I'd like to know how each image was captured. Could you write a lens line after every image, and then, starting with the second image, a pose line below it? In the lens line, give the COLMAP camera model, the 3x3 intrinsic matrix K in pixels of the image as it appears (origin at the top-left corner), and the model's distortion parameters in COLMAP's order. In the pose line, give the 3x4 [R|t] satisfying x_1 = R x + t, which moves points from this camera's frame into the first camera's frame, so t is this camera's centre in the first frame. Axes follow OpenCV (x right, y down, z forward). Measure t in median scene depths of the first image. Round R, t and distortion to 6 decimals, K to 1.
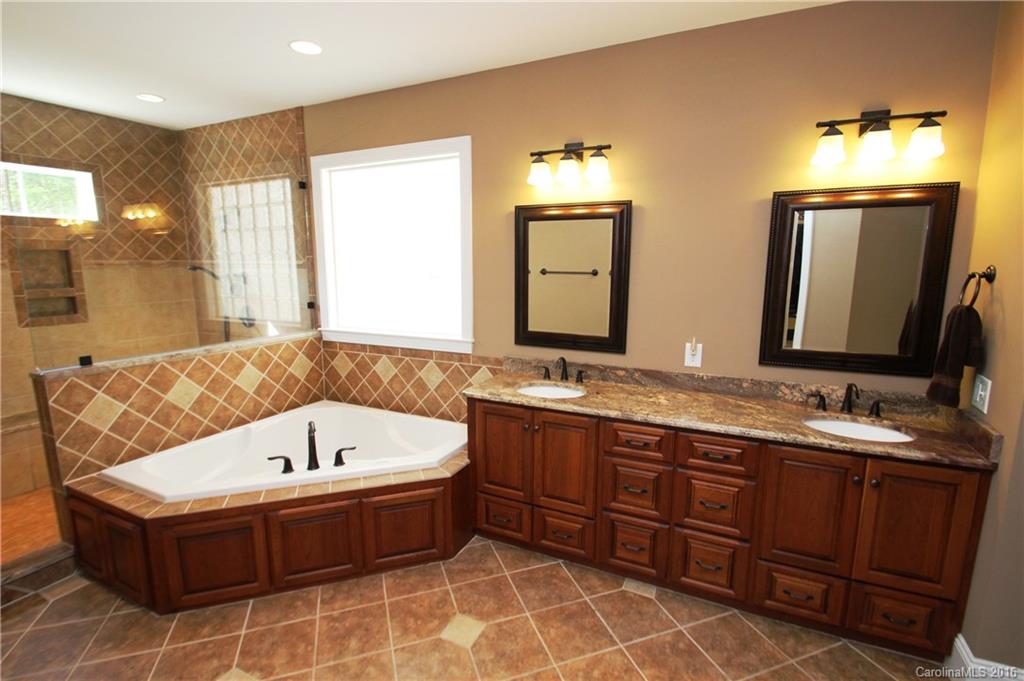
lens RADIAL K [[472.7, 0, 507.5], [0, 472.7, 336.2], [0, 0, 1]] dist [-0.009463, -0.001168]
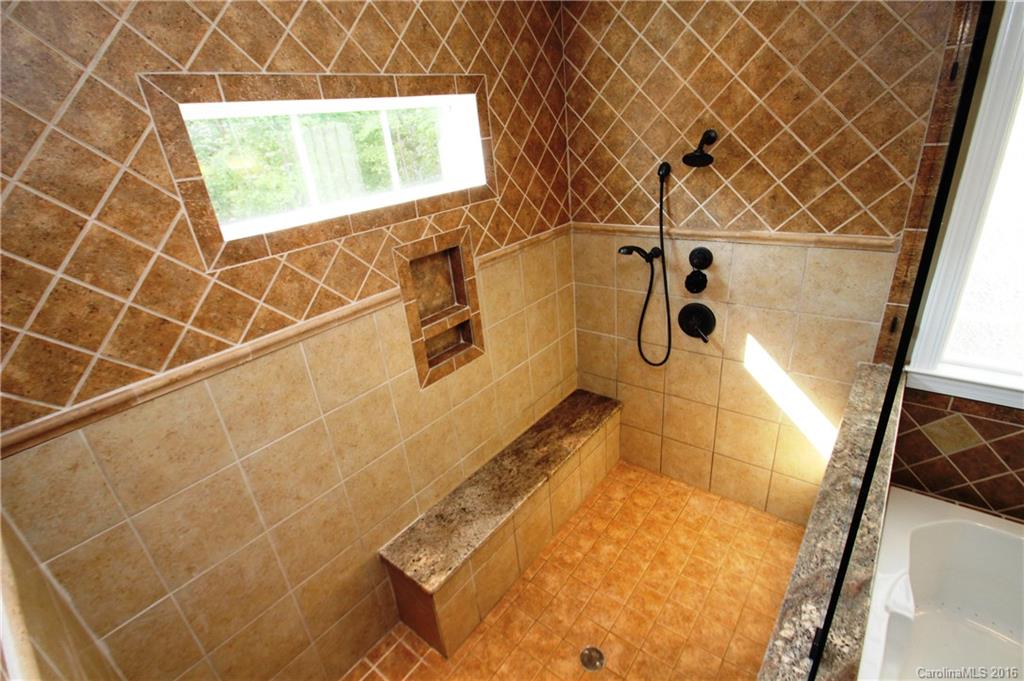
lens RADIAL K [[472.7, 0, 521.3], [0, 472.7, 339.3], [0, 0, 1]] dist [-0.009463, -0.001168]
pose [[0.968232, 0.005418, -0.249996, -0.696076], [0.063038, 0.962185, 0.265001, -0.216056], [0.241979, -0.272341, 0.931277, 0.430868]]
